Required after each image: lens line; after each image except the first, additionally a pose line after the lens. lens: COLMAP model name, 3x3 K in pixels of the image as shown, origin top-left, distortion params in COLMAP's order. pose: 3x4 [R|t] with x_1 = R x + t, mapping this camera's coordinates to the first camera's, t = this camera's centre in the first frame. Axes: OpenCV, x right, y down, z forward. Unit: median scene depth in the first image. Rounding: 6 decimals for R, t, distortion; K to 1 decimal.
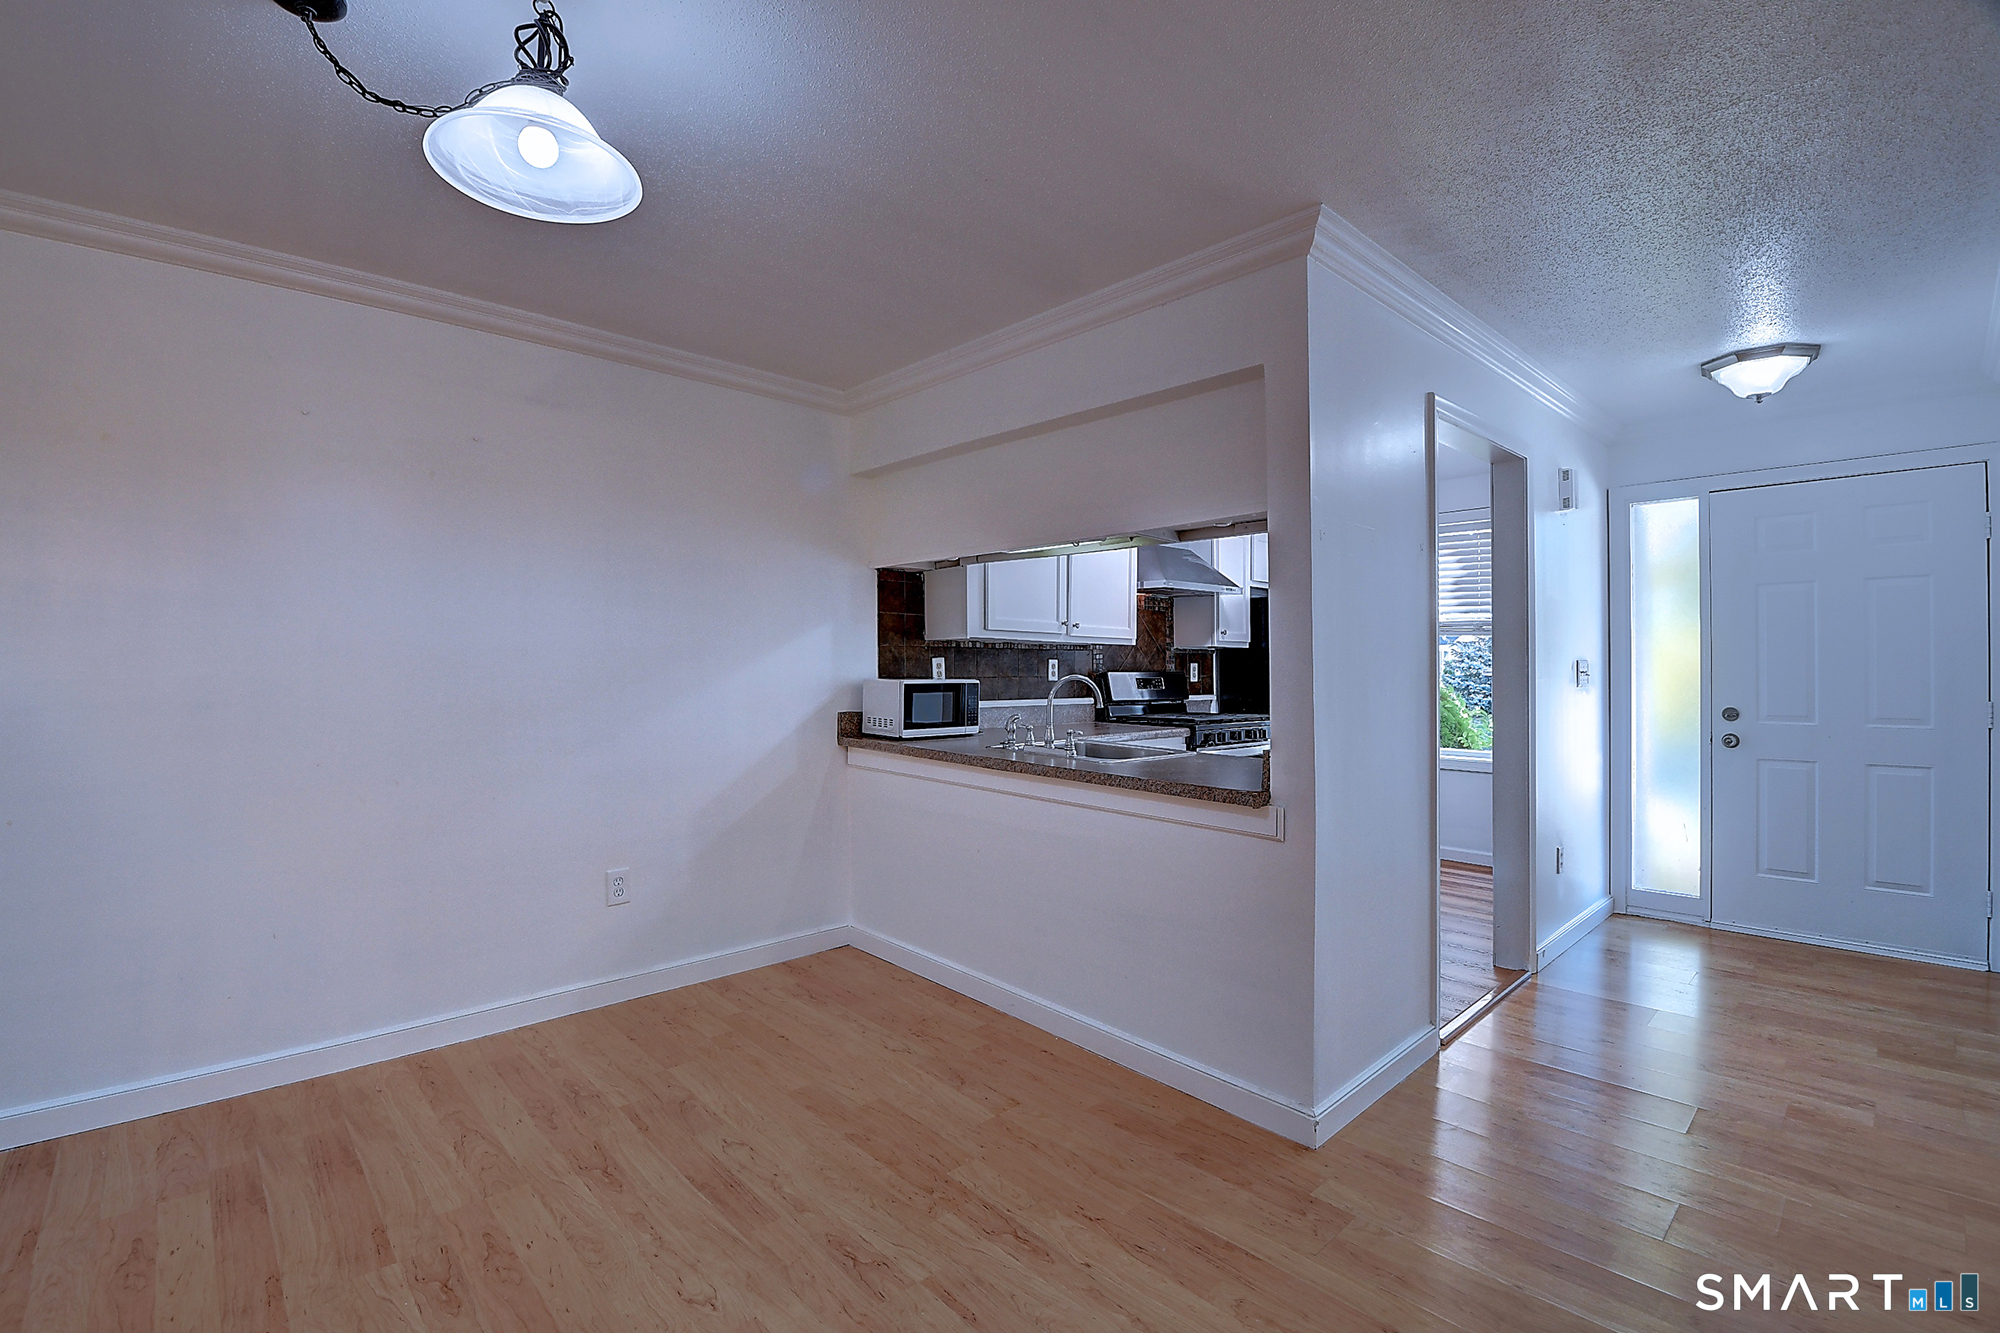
lens RADIAL K [[877.0, 0, 979.0], [0, 877.0, 666.7], [0, 0, 1]] dist [0.019002, -0.031399]
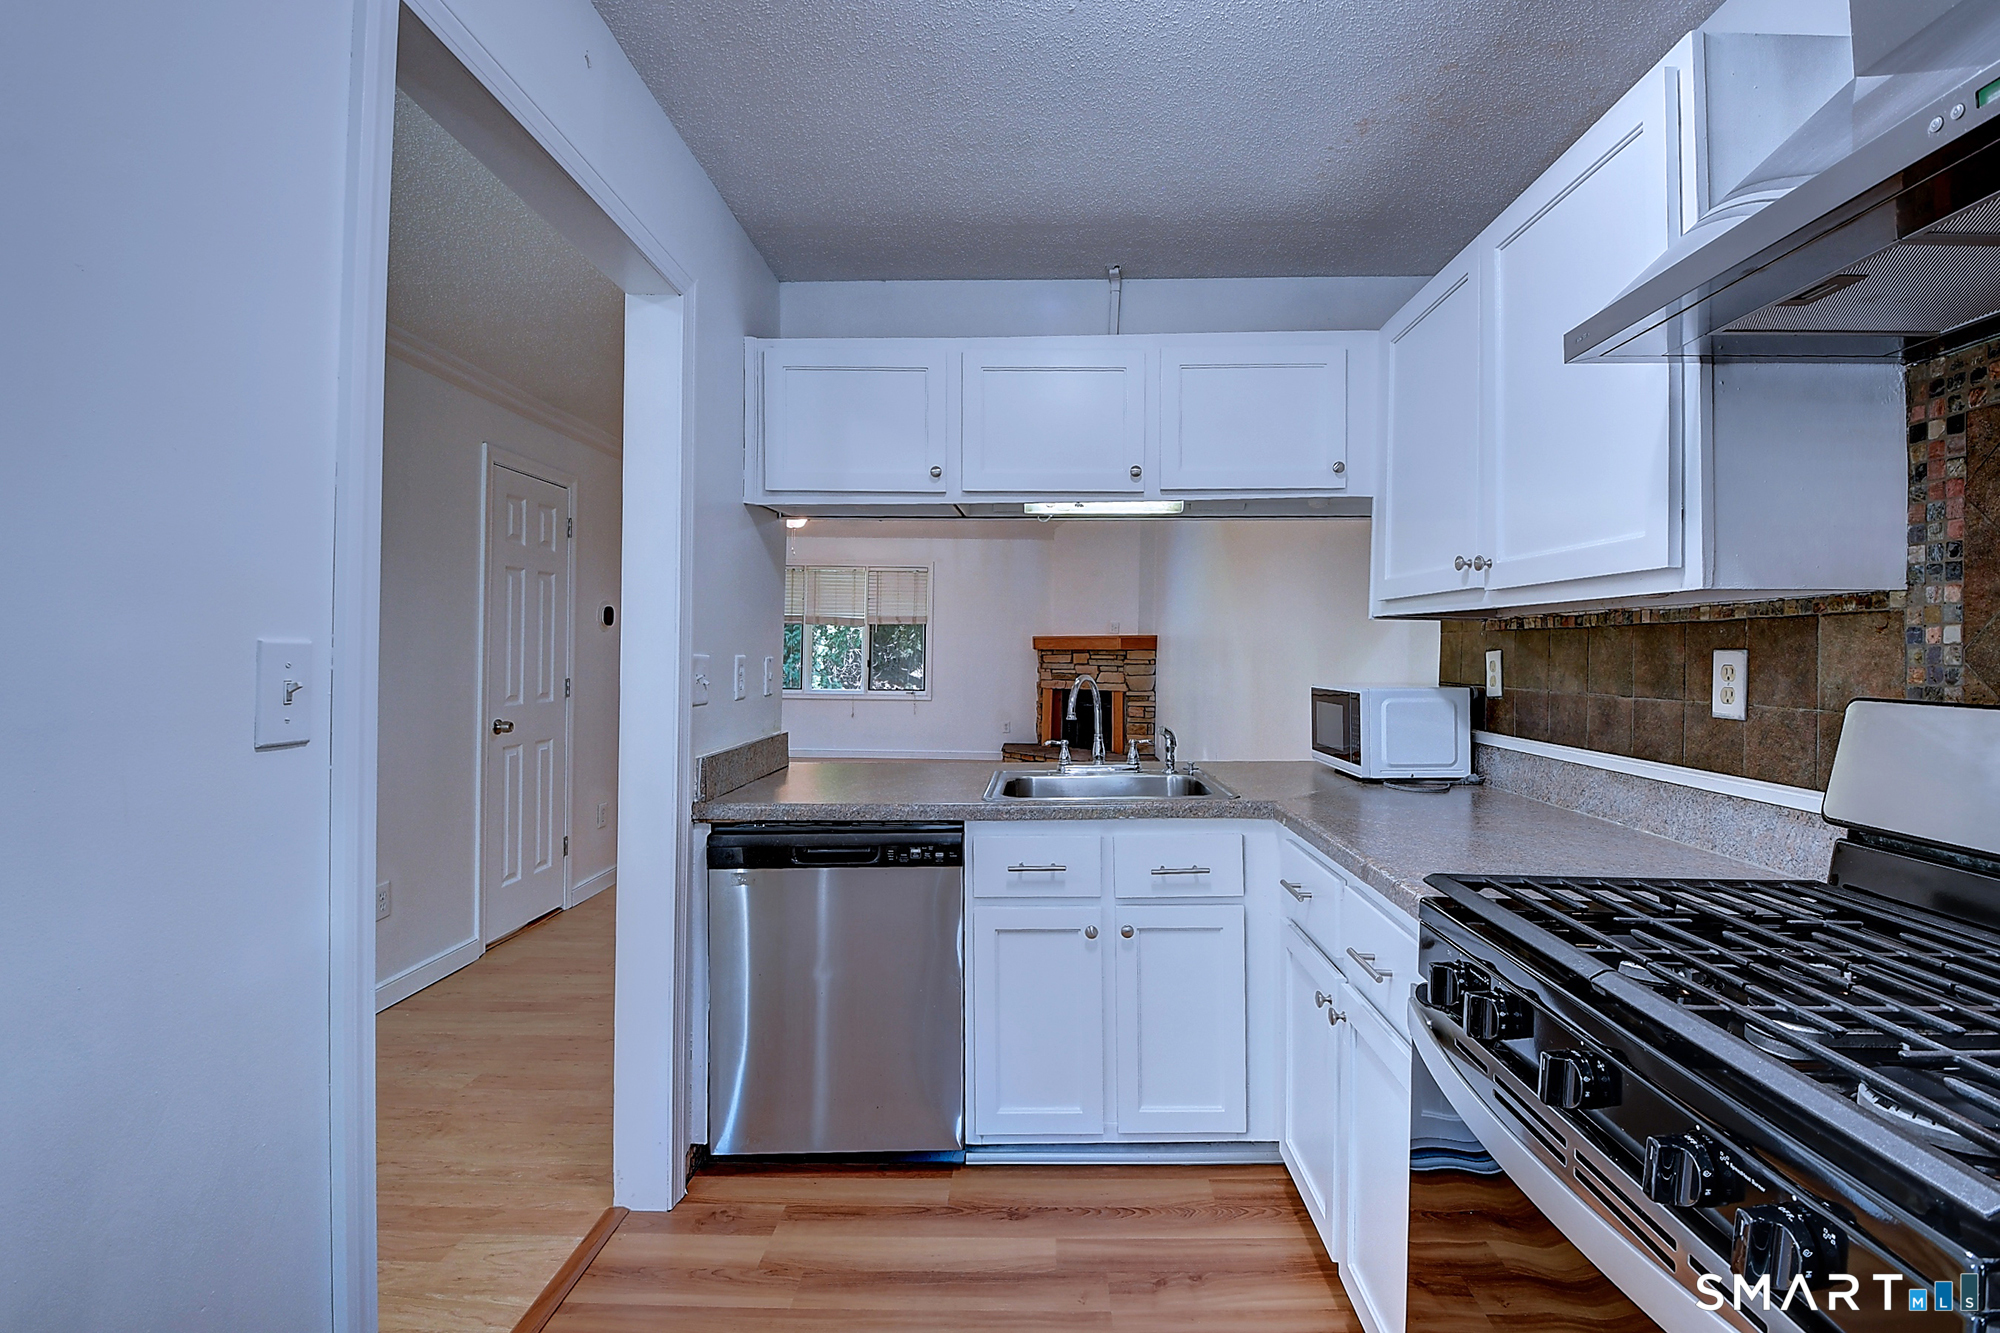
lens RADIAL K [[908.0, 0, 1029.2], [0, 908.0, 648.8], [0, 0, 1]] dist [0.023776, -0.034740]
pose [[-0.682427, -0.010530, -0.730878, 0.485892], [-0.007205, 0.999945, -0.007680, -0.004659], [0.730918, 0.000025, -0.682465, 1.014118]]
